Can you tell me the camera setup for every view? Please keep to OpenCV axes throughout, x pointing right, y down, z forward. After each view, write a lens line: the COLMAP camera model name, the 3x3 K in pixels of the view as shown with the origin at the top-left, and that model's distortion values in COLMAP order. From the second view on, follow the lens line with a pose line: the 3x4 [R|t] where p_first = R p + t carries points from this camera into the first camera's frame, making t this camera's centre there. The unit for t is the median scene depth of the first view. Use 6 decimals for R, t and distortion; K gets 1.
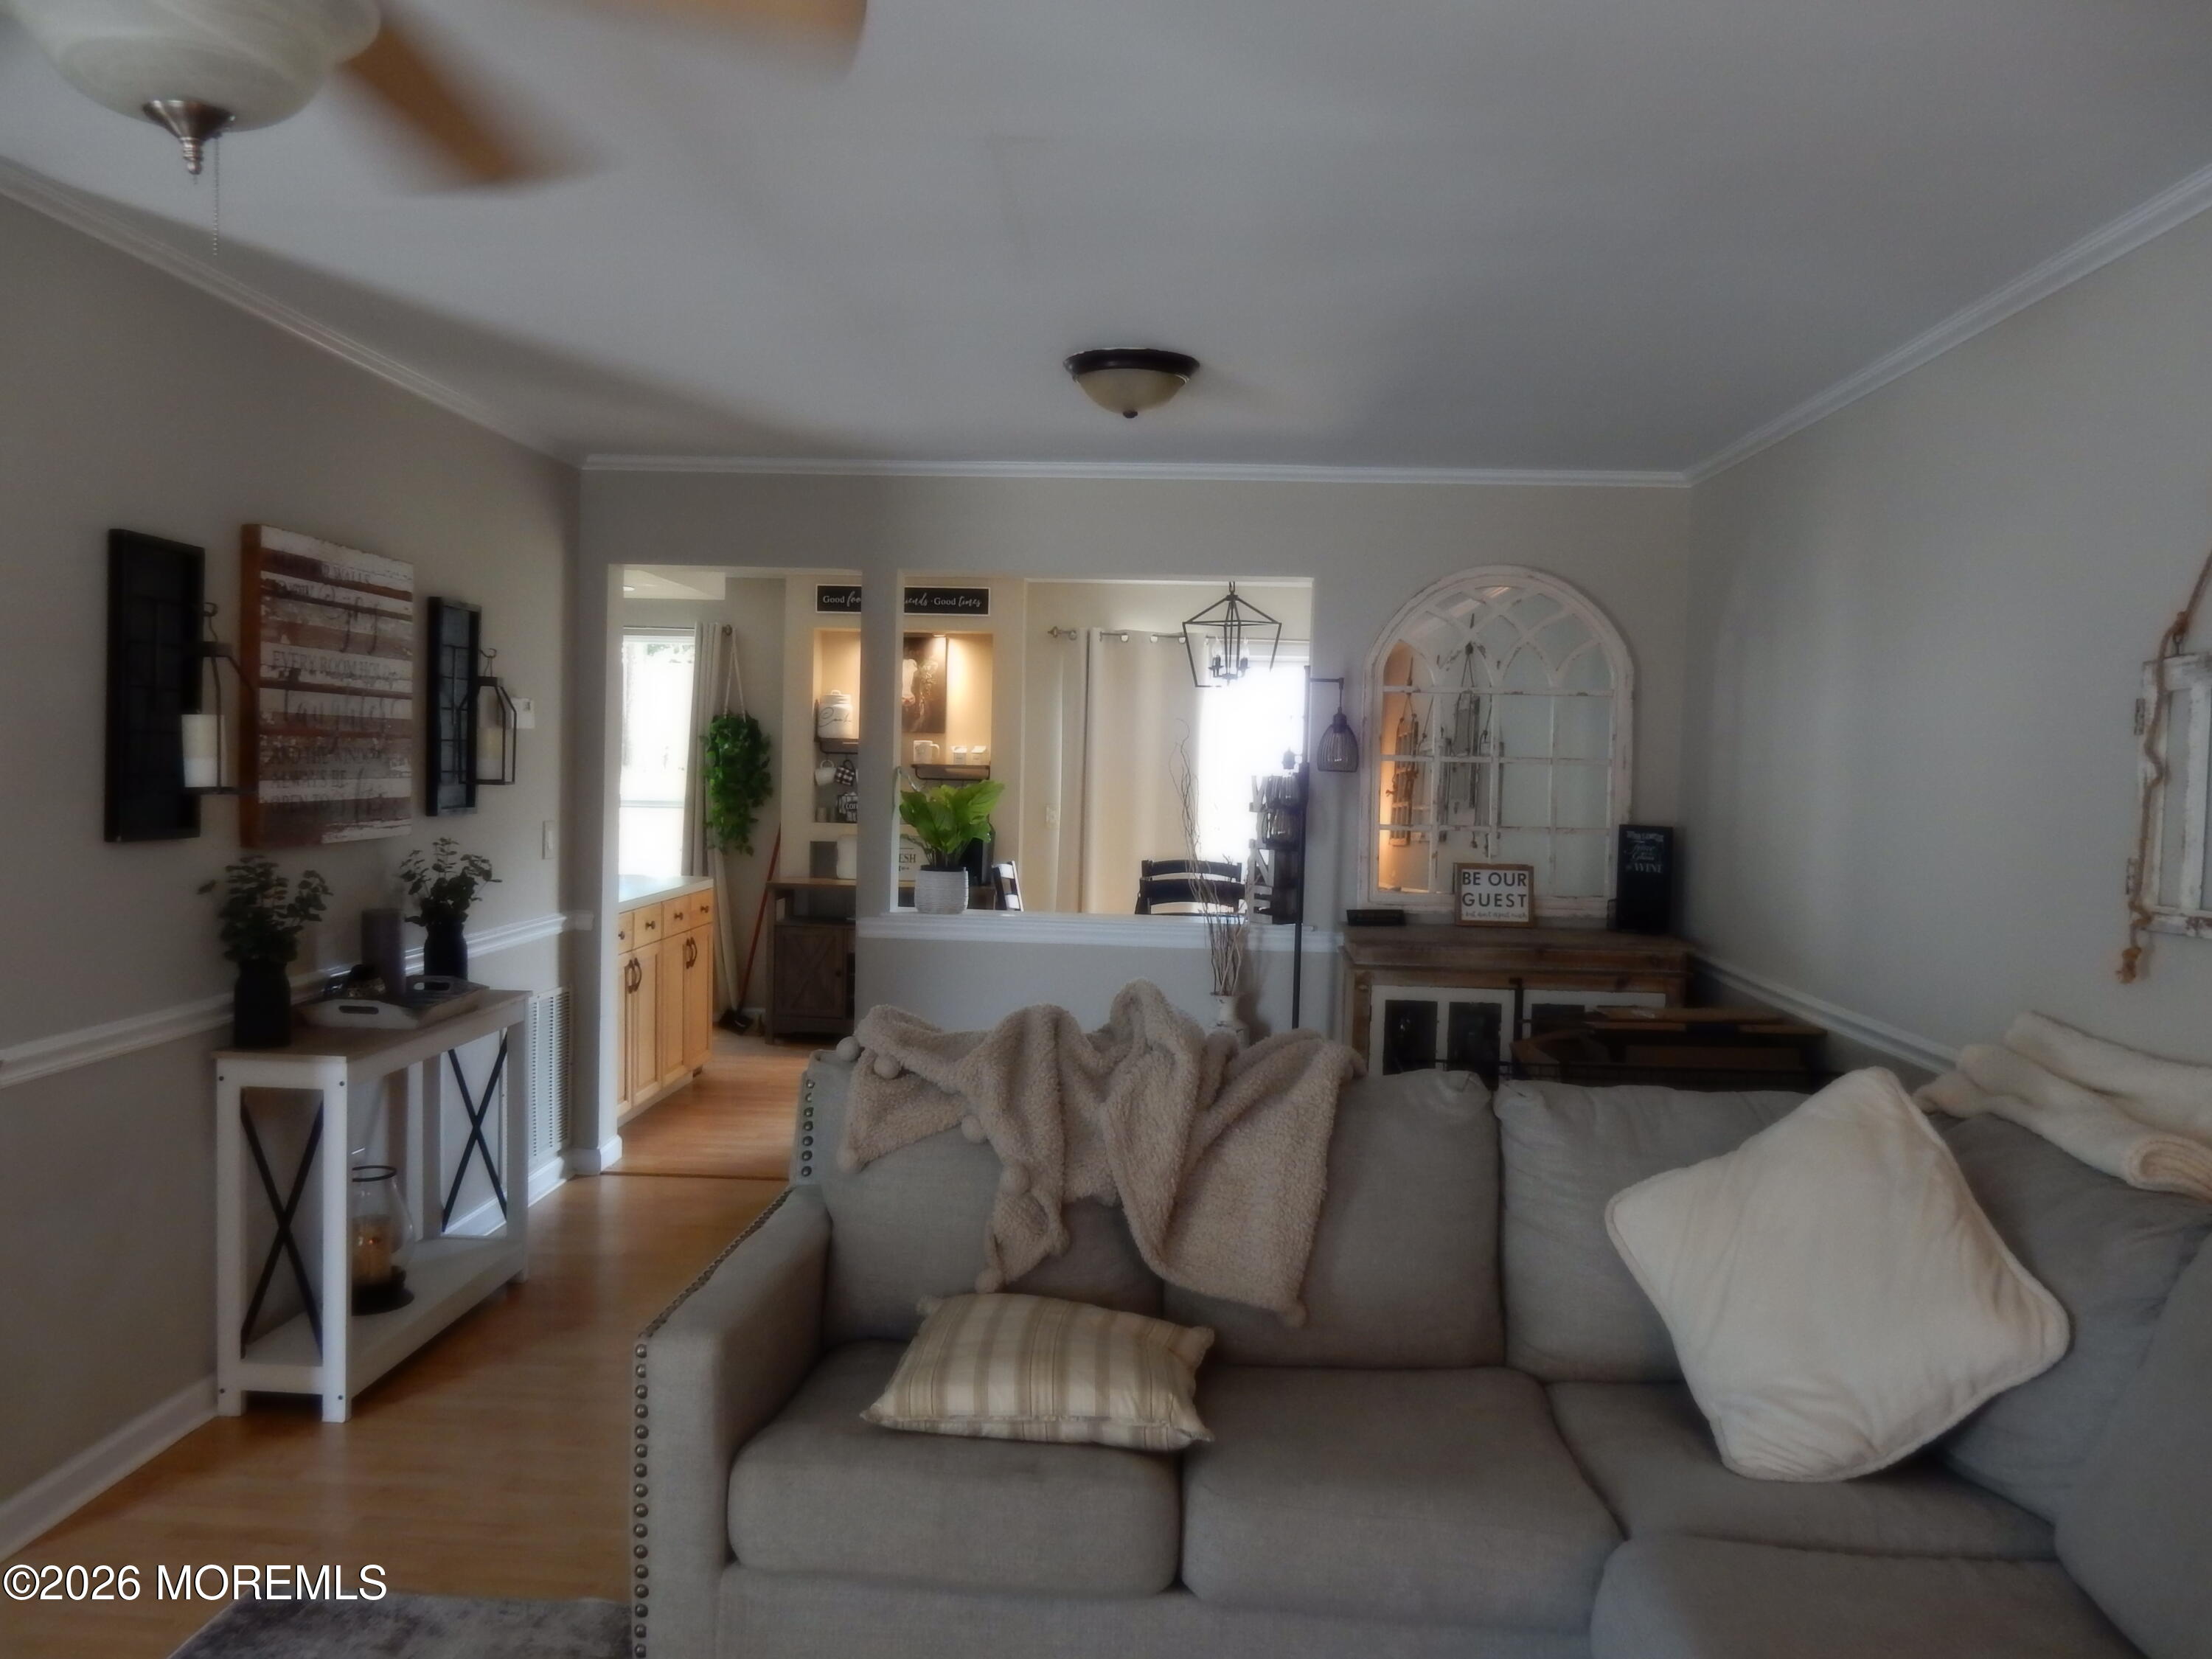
lens RADIAL K [[1605.9, 0, 1105.3], [0, 1605.9, 831.8], [0, 0, 1]] dist [-0.009501, 0.004764]
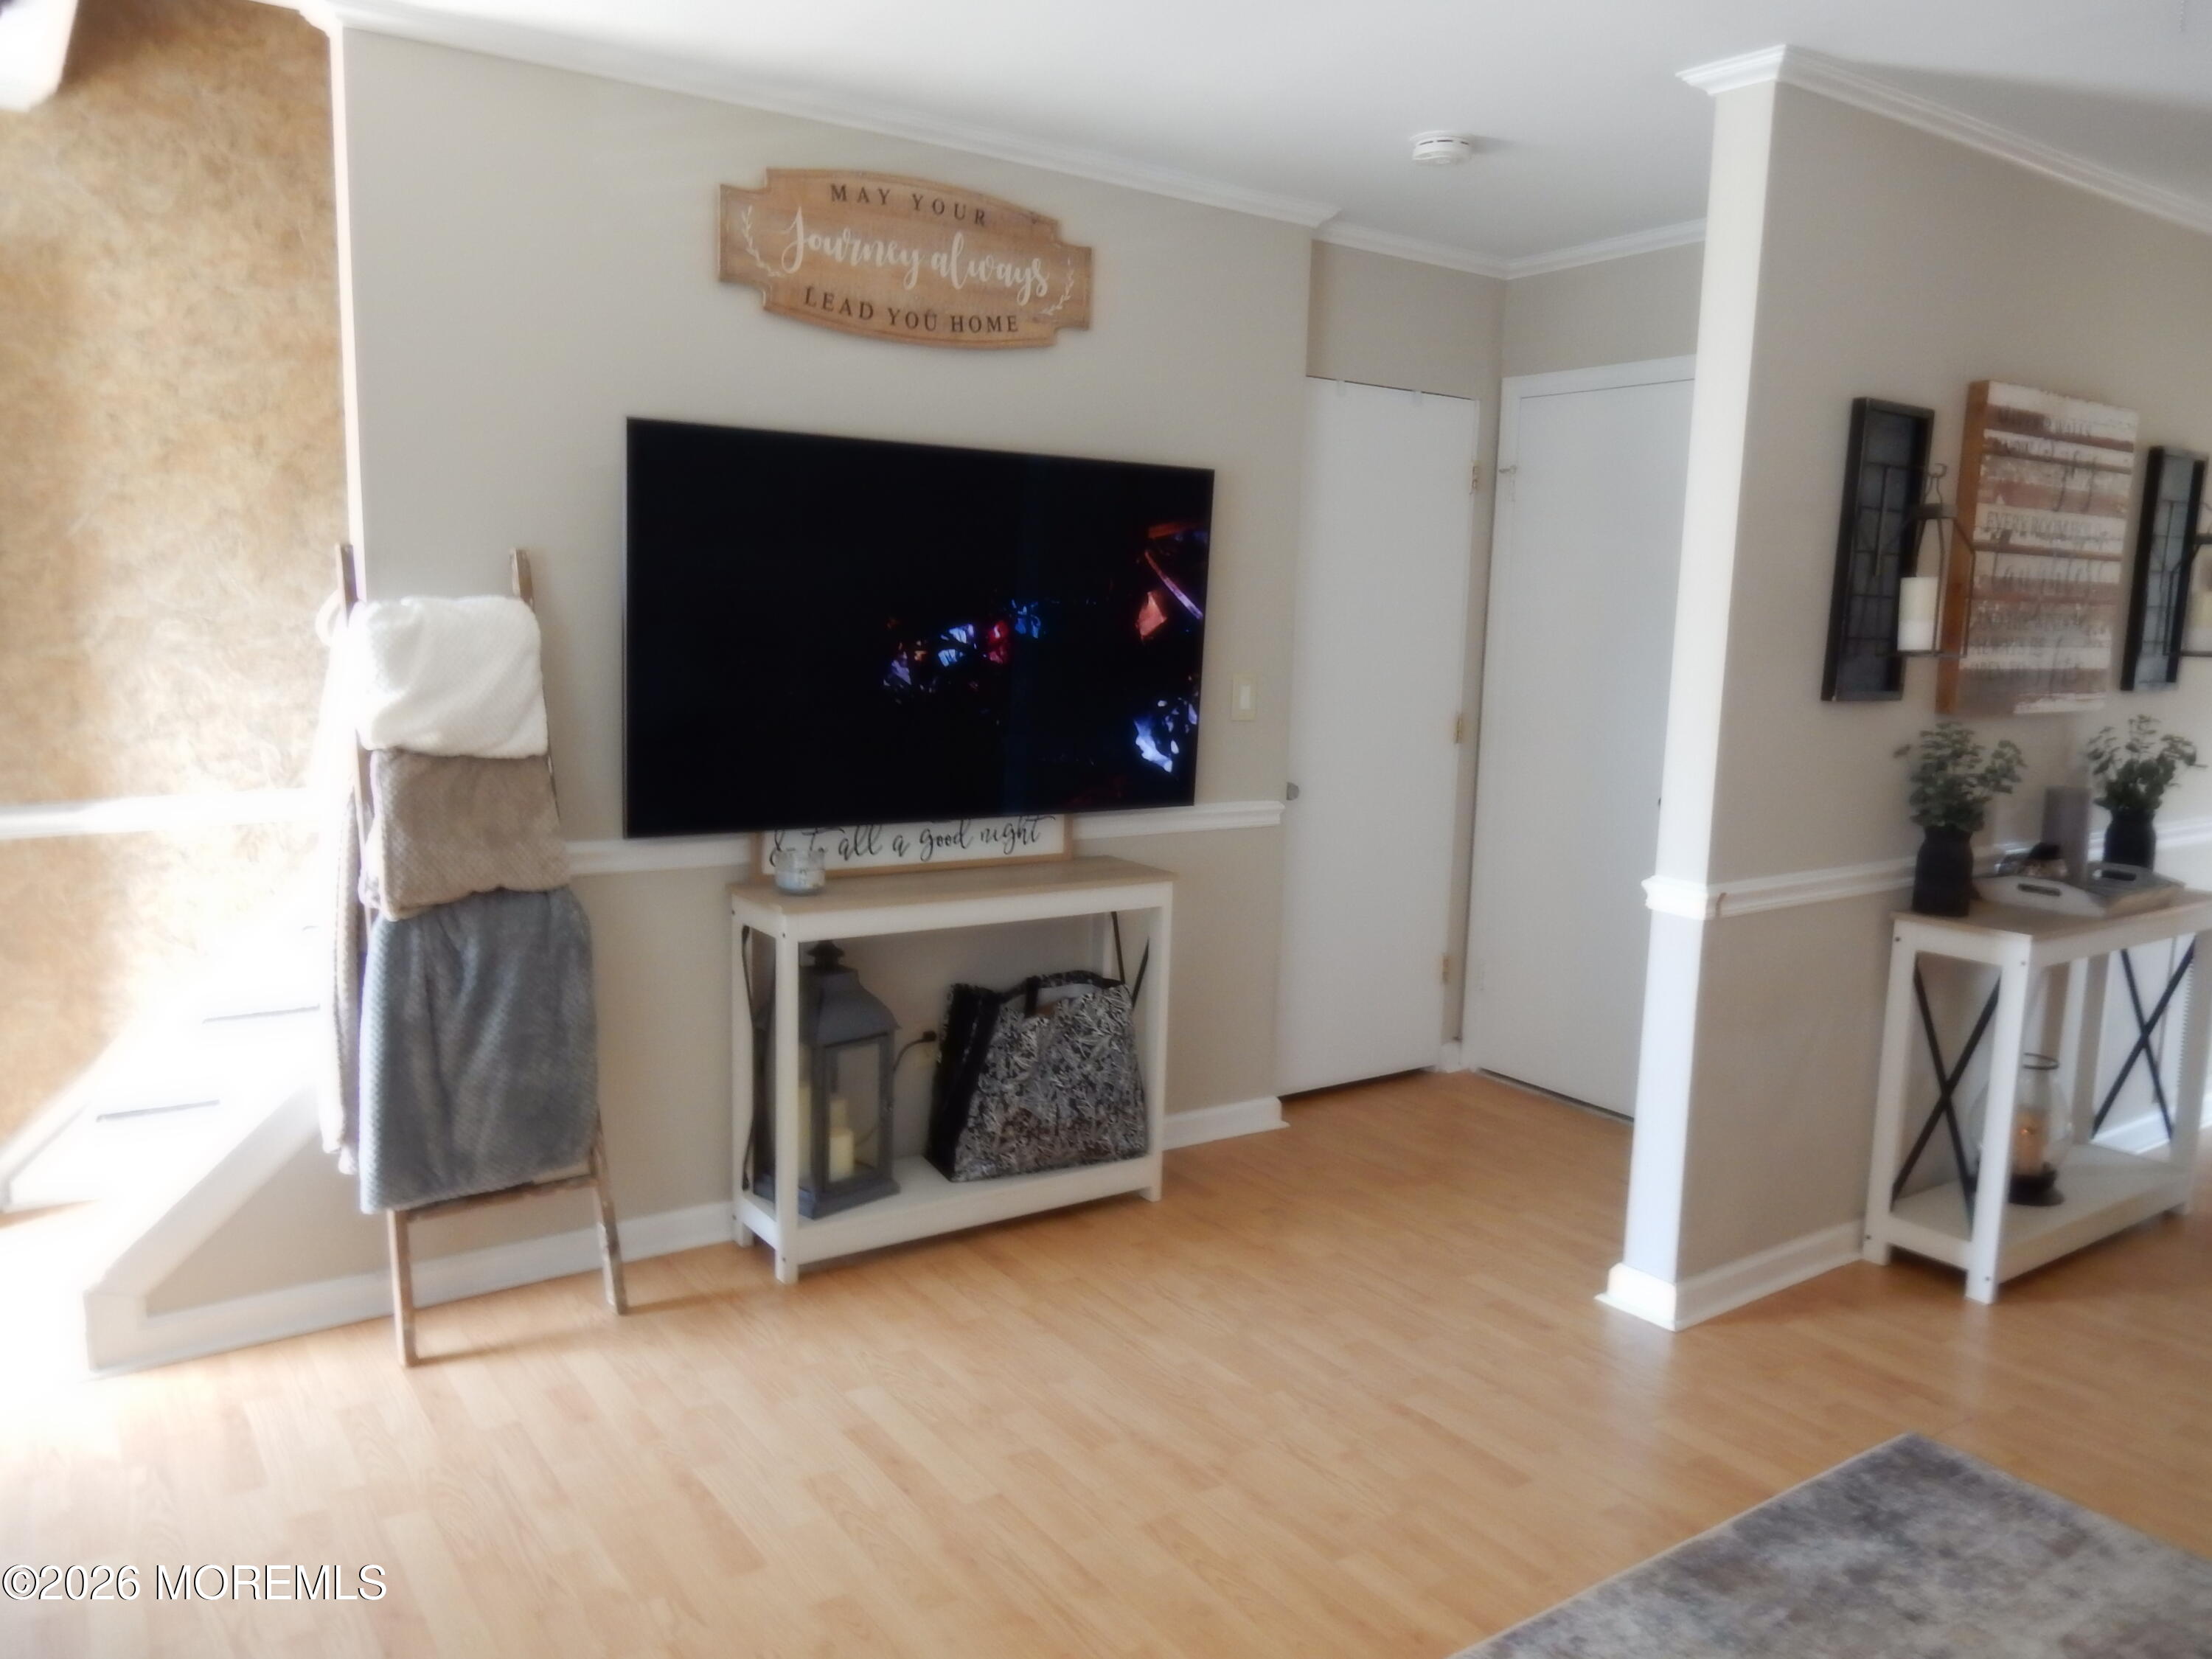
lens RADIAL K [[1605.9, 0, 1126.0], [0, 1605.9, 834.5], [0, 0, 1]] dist [-0.009501, 0.004764]
pose [[0.632643, 0.098165, -0.768197, -0.077692], [-0.045250, 0.994925, 0.089872, 0.016440], [0.773120, -0.022096, 0.633874, -0.022947]]
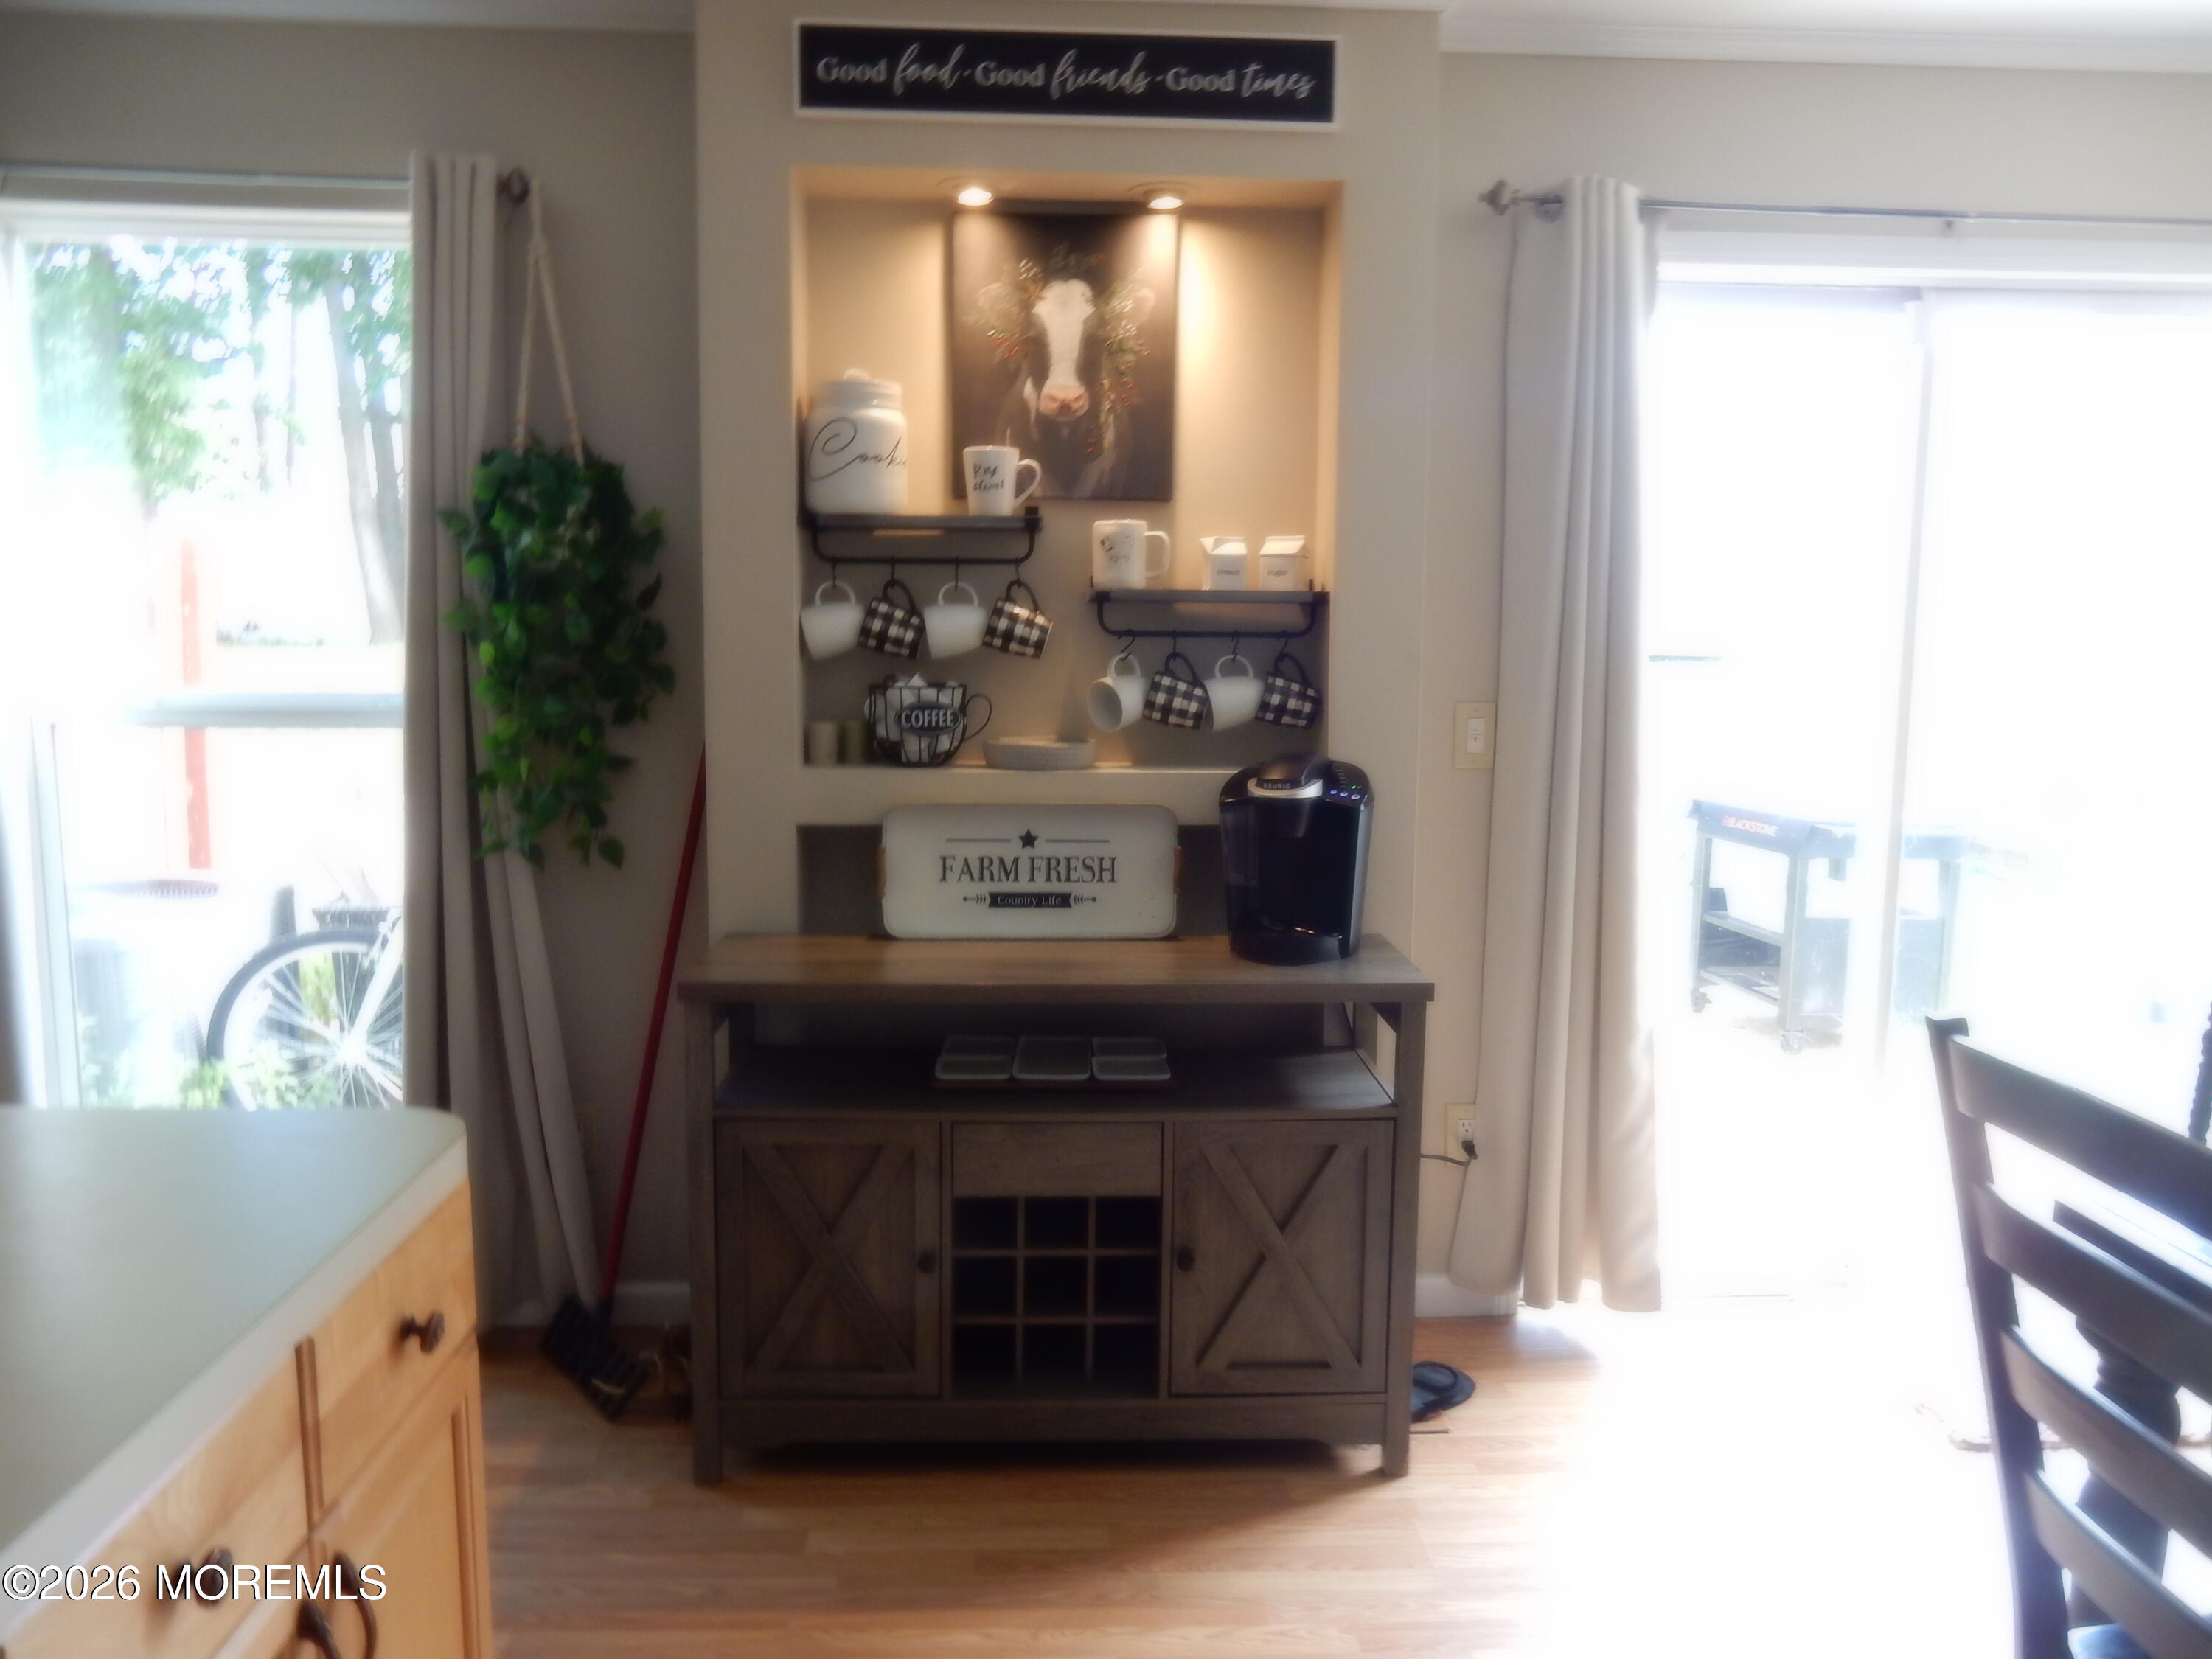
lens RADIAL K [[1605.9, 0, 1115.8], [0, 1605.9, 834.6], [0, 0, 1]] dist [-0.009501, 0.004764]
pose [[0.994778, -0.025872, 0.098725, -0.180880], [0.018197, 0.996798, 0.077863, -0.020277], [-0.100423, -0.075660, 0.992064, 0.791908]]
